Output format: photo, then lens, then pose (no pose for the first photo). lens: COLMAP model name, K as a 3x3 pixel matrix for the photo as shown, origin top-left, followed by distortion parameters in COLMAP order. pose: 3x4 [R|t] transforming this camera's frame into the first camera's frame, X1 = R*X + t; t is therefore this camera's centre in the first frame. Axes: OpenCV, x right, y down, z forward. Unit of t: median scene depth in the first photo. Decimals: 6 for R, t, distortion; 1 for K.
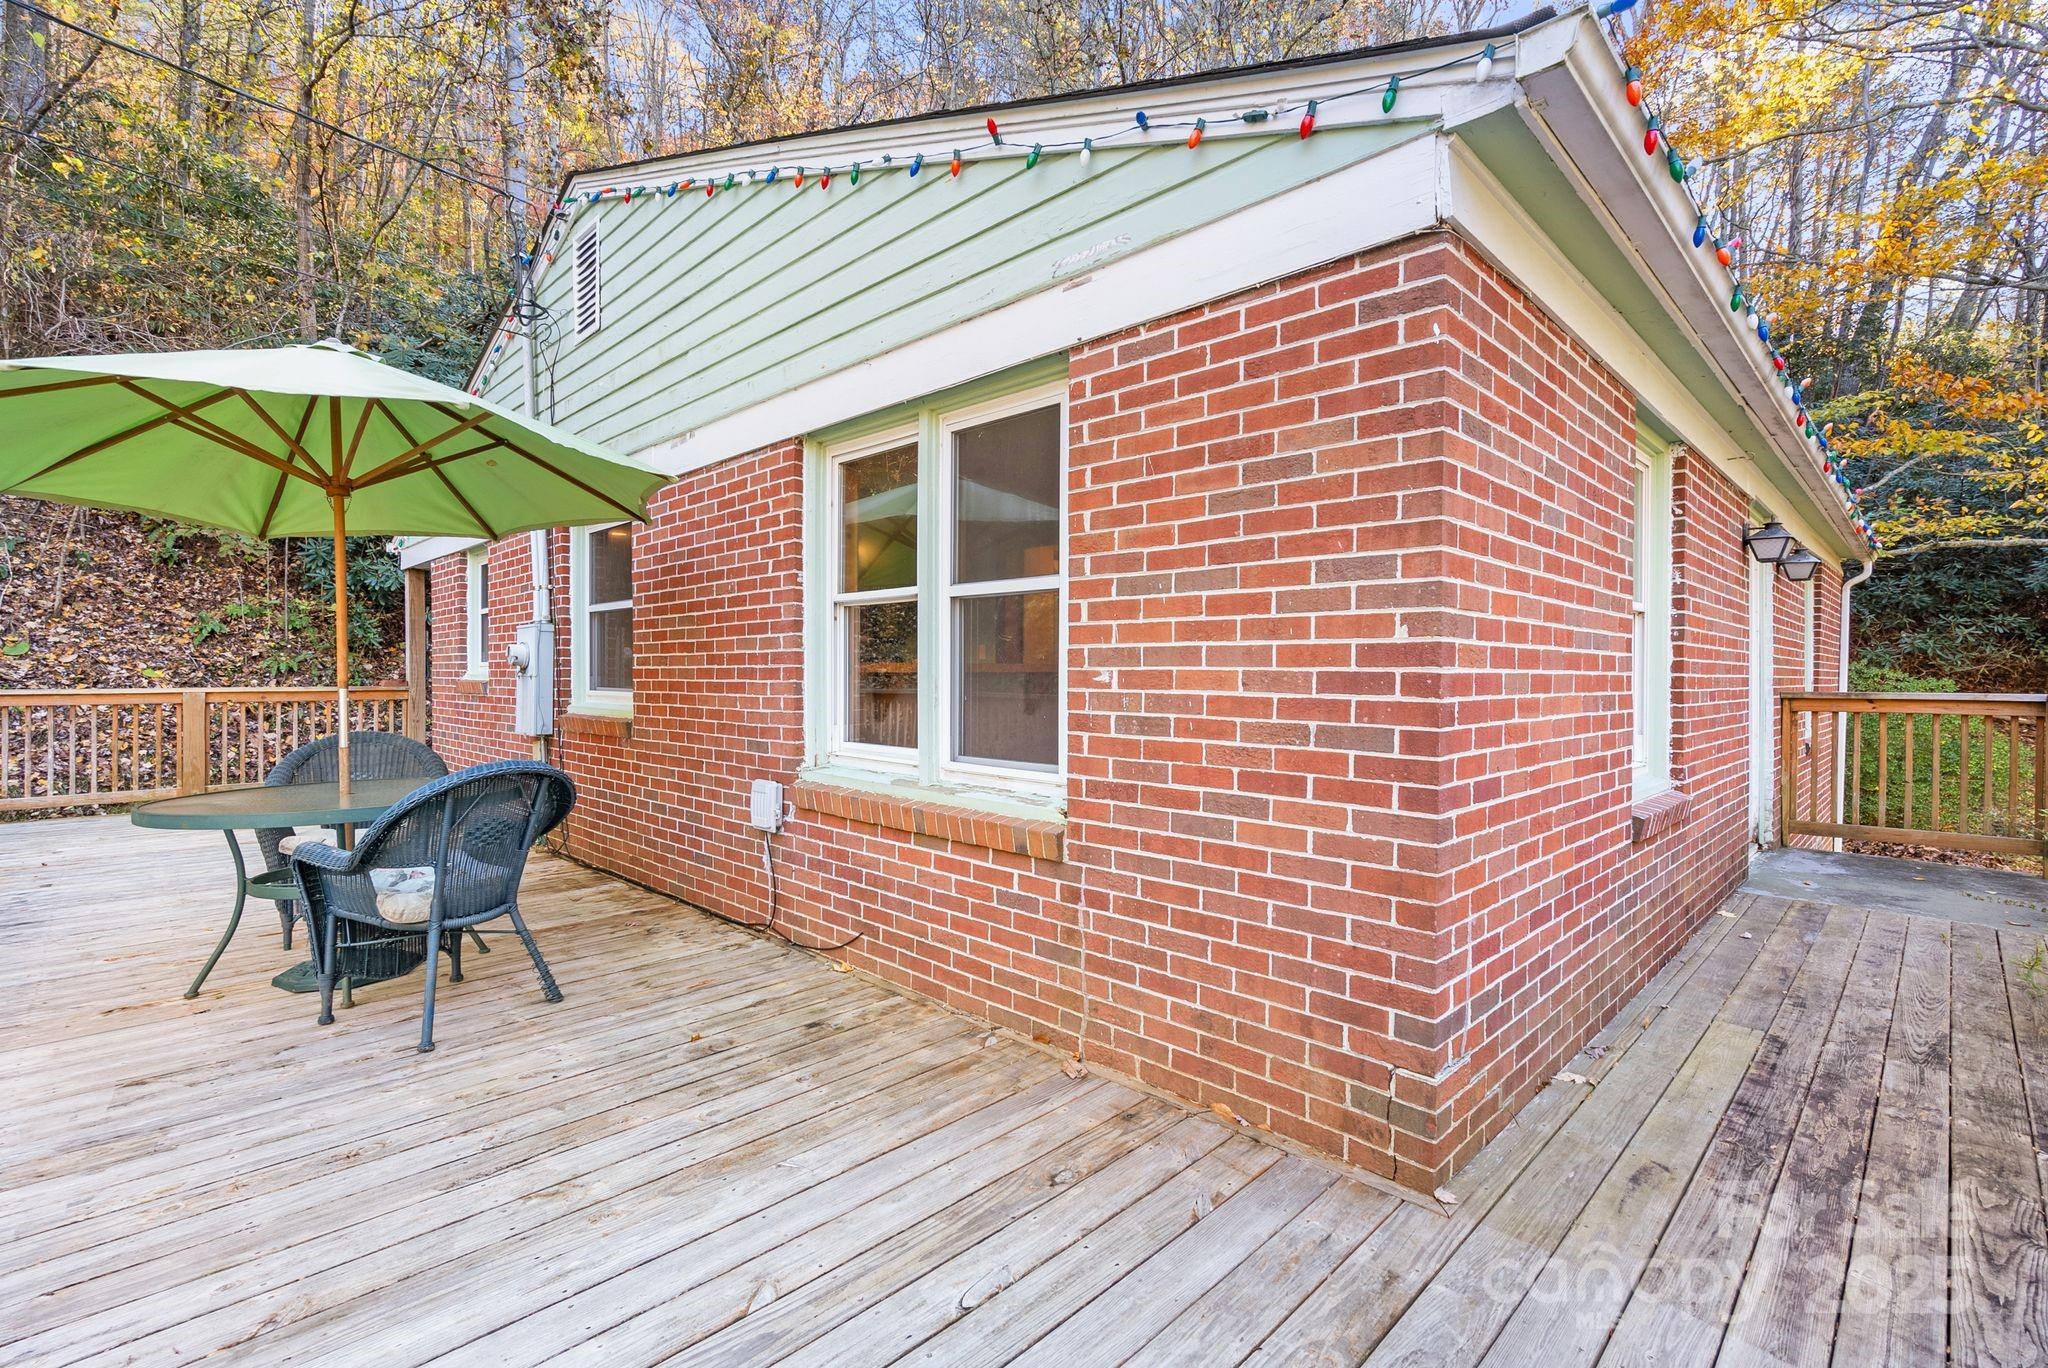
lens RADIAL K [[934.9, 0, 1024.2], [0, 934.9, 681.2], [0, 0, 1]] dist [-0.009126, 0.003327]
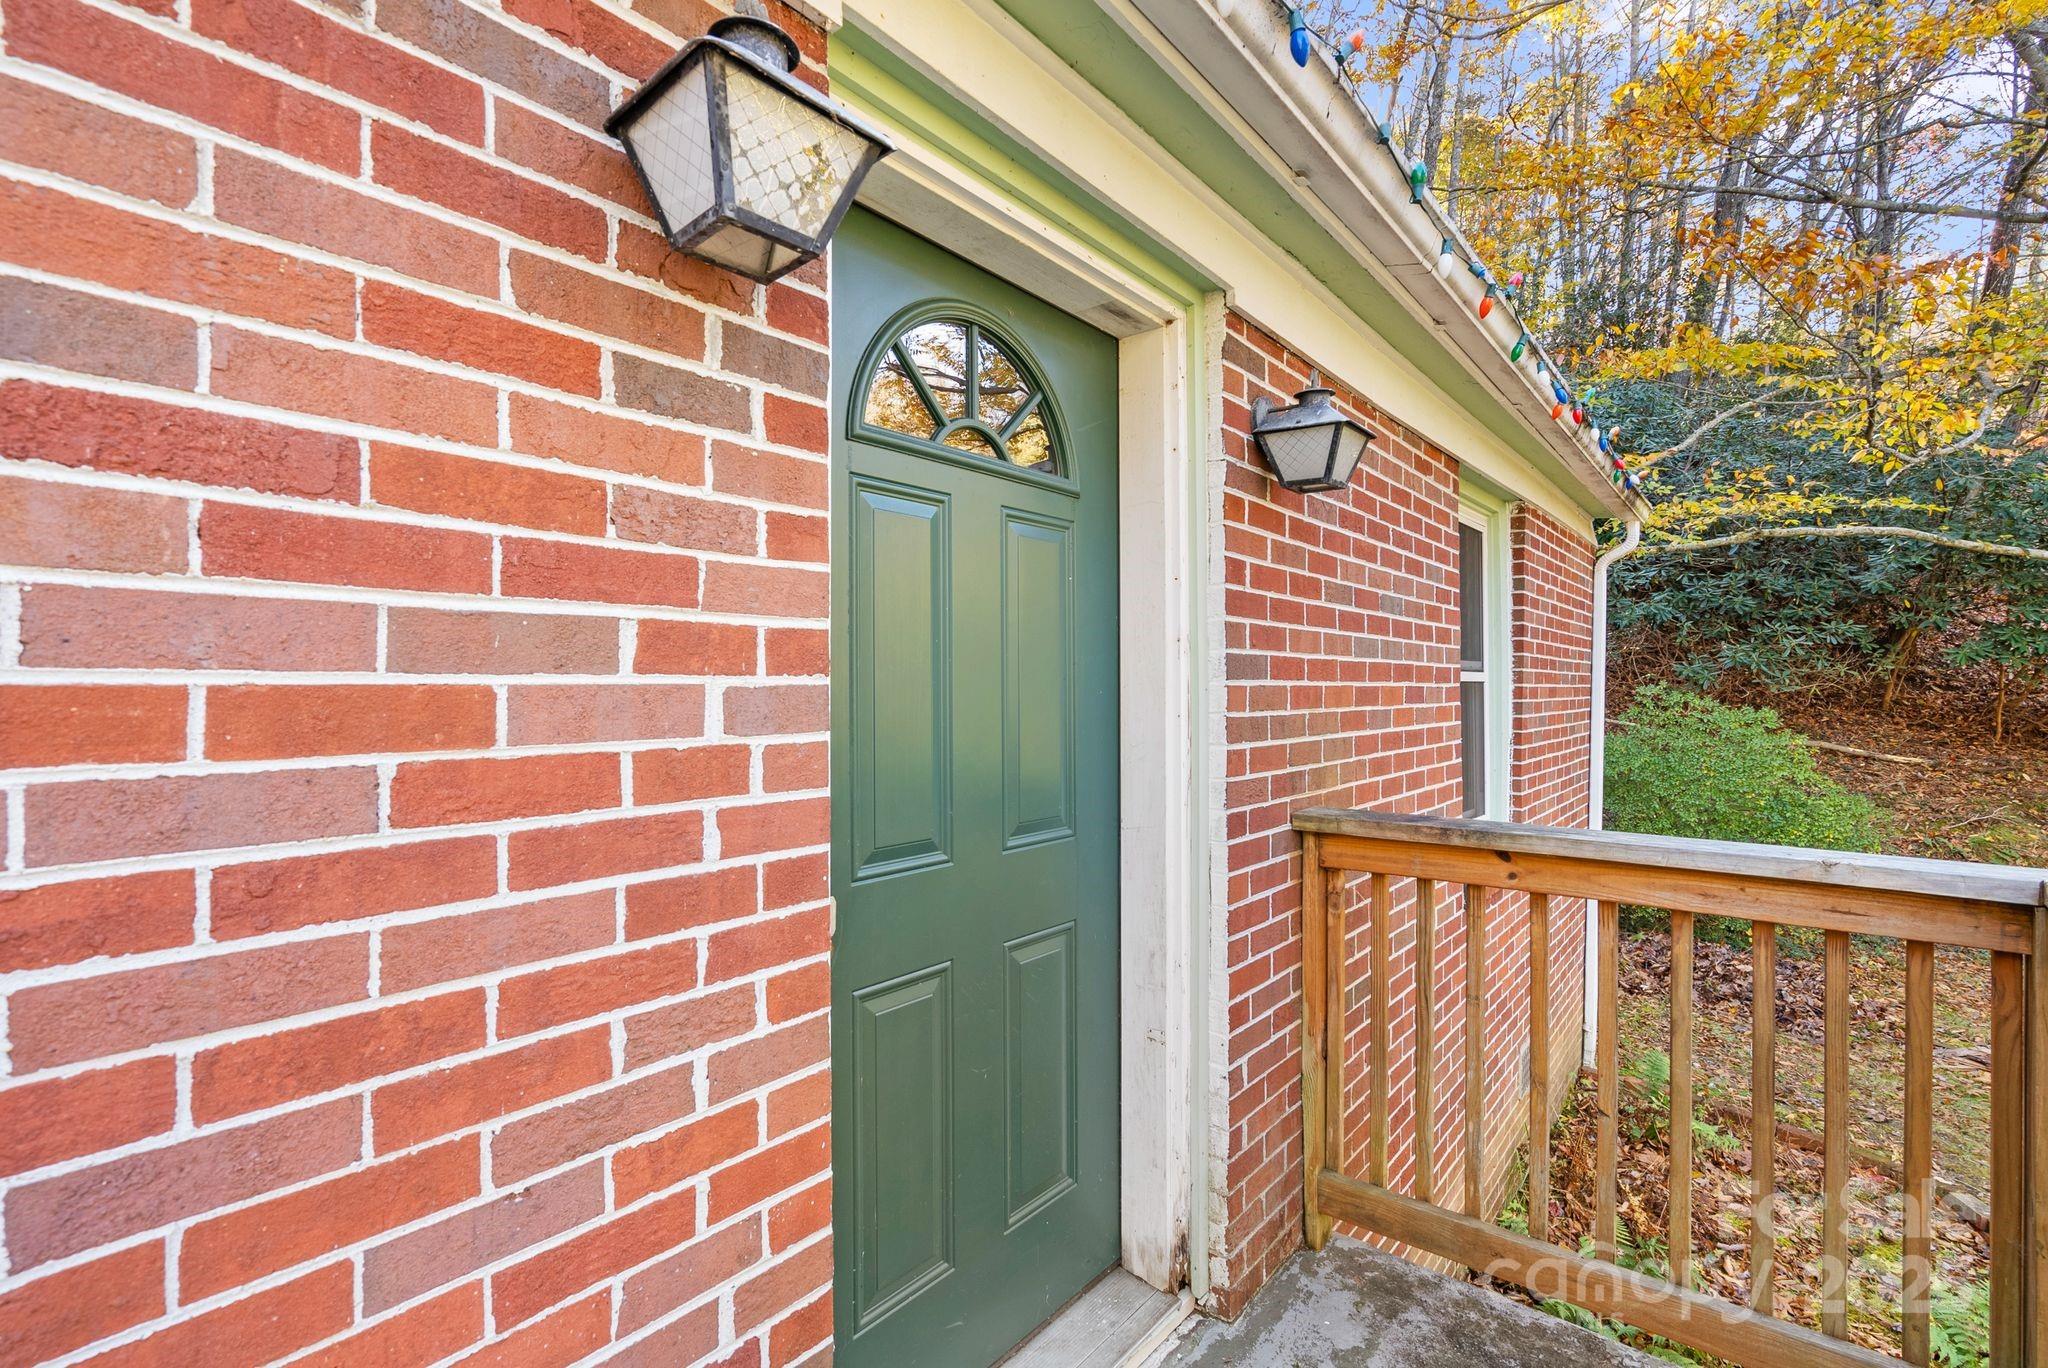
lens RADIAL K [[934.9, 0, 1020.6], [0, 934.9, 673.3], [0, 0, 1]] dist [-0.009126, 0.003327]
pose [[0.995405, 0.003544, 0.095690, 0.276982], [-0.002233, 0.999902, -0.013798, -0.014460], [-0.095729, 0.013521, 0.995316, 0.270058]]
